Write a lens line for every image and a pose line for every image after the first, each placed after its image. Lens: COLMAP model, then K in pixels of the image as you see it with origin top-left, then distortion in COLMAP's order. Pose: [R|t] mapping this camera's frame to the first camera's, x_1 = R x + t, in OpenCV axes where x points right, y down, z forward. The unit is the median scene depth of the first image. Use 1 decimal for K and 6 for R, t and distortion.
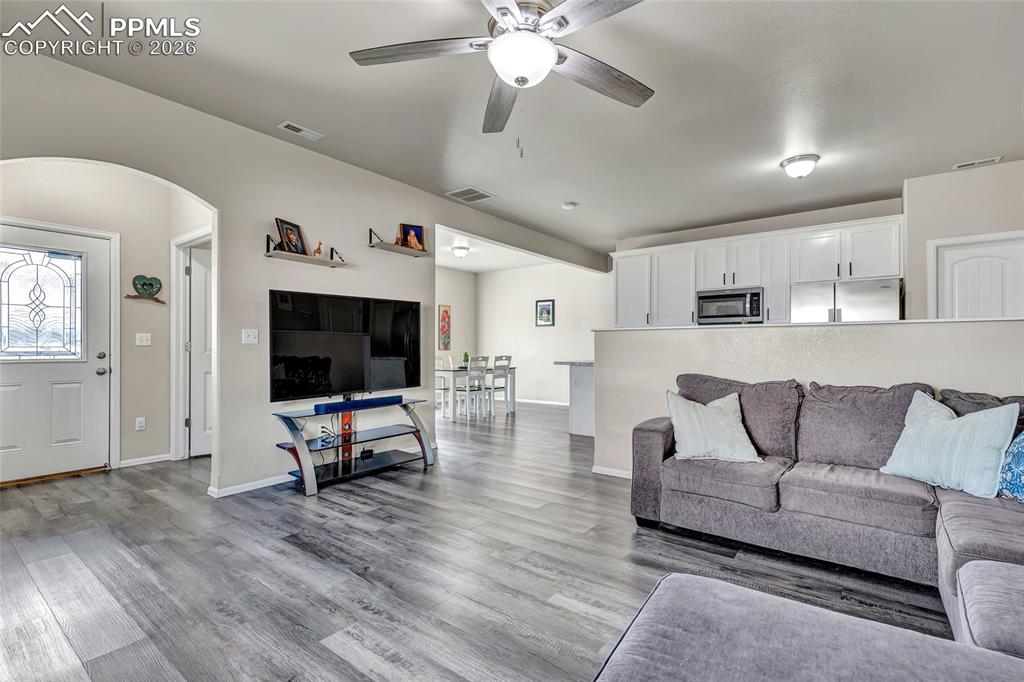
lens RADIAL K [[464.0, 0, 510.4], [0, 464.0, 343.3], [0, 0, 1]] dist [0.005954, -0.001773]
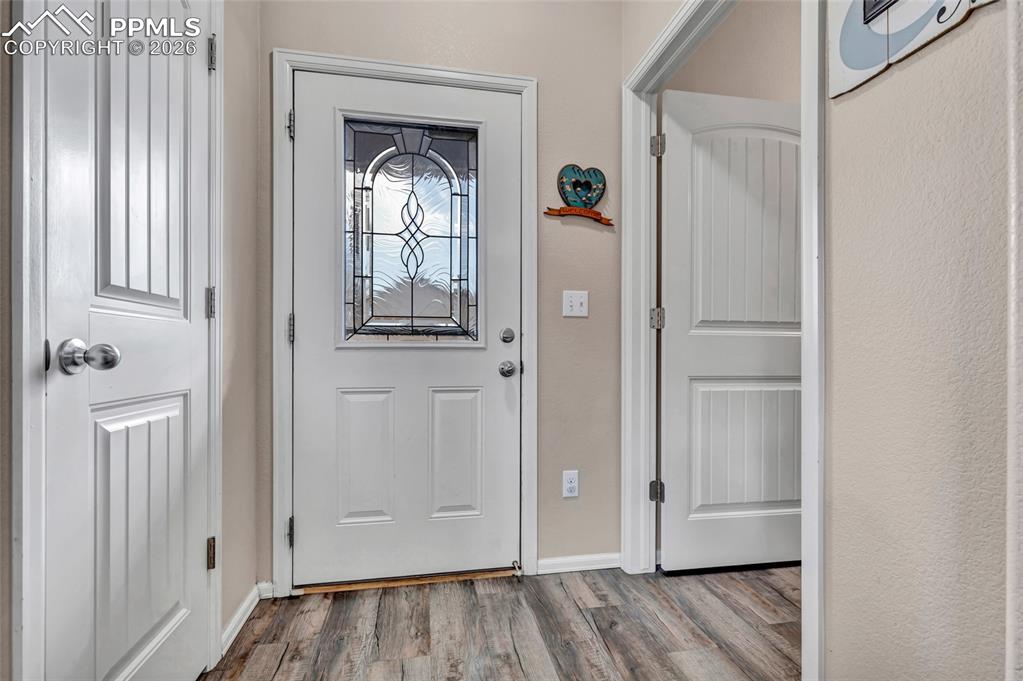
lens RADIAL K [[463.6, 0, 508.9], [0, 463.6, 347.0], [0, 0, 1]] dist [0.005954, -0.001773]
pose [[0.760881, 0.001267, -0.648890, -0.556906], [0.000638, 0.999996, 0.002701, 0.035628], [0.648891, -0.002469, 0.760878, 0.625409]]
